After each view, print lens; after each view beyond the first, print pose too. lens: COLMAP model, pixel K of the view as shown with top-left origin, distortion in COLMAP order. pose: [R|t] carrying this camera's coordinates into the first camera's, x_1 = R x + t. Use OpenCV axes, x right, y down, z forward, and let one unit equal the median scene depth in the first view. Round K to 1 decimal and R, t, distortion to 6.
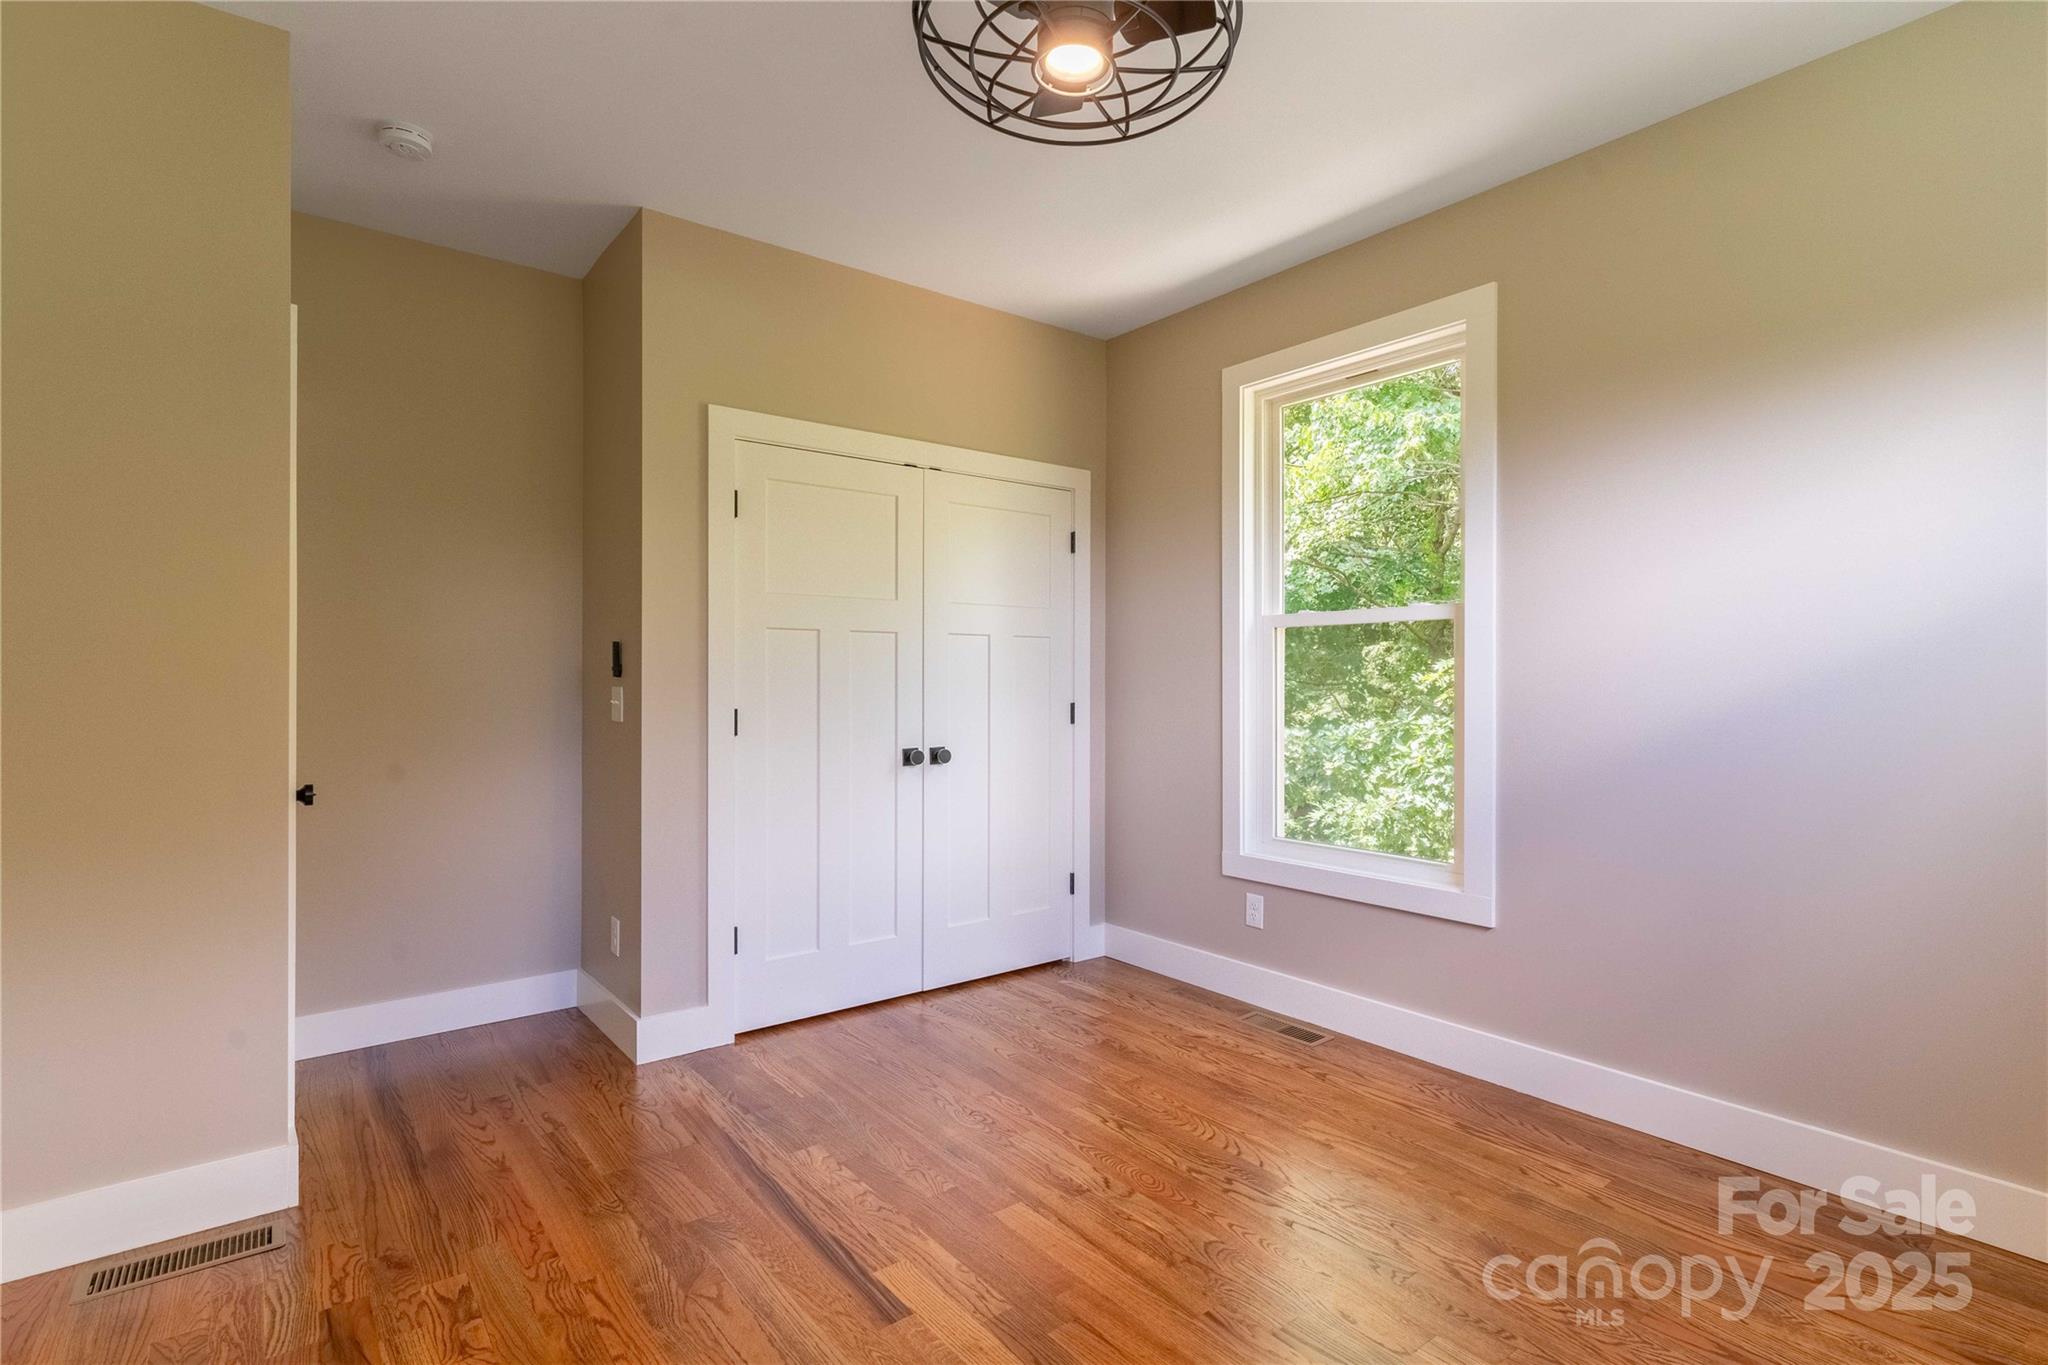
lens RADIAL K [[998.3, 0, 1023.0], [0, 998.3, 683.9], [0, 0, 1]] dist [0.004364, -0.001410]
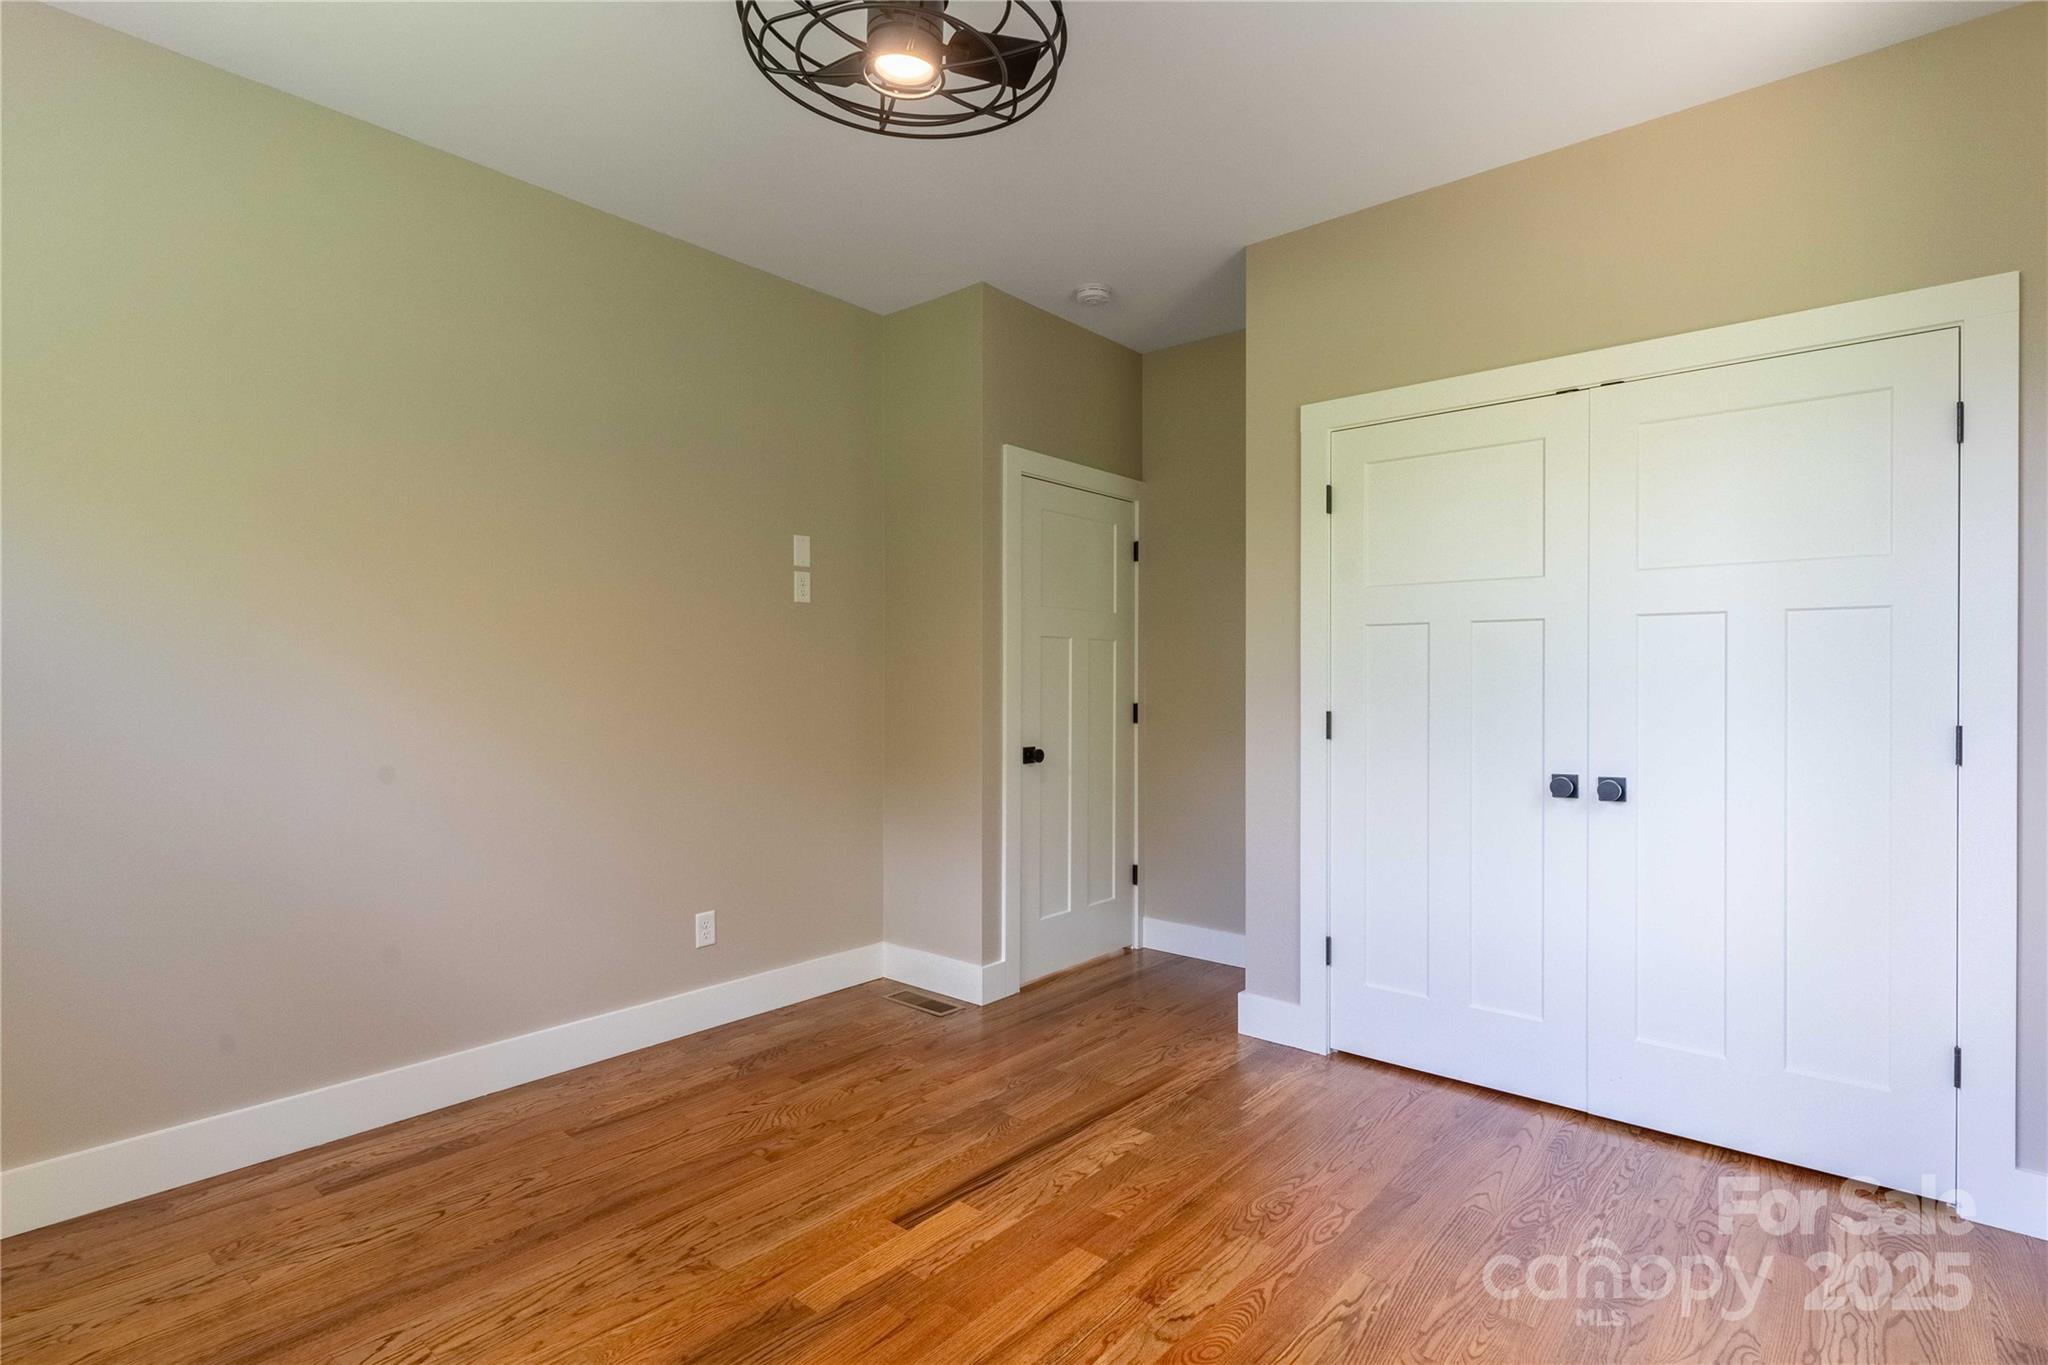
lens RADIAL K [[998.3, 0, 1020.2], [0, 998.3, 680.6], [0, 0, 1]] dist [0.004364, -0.001410]
pose [[0.189041, 0.001220, -0.981969, 0.744833], [-0.004370, 0.999990, 0.000401, -0.004386], [0.981960, 0.004216, 0.189044, 0.644659]]
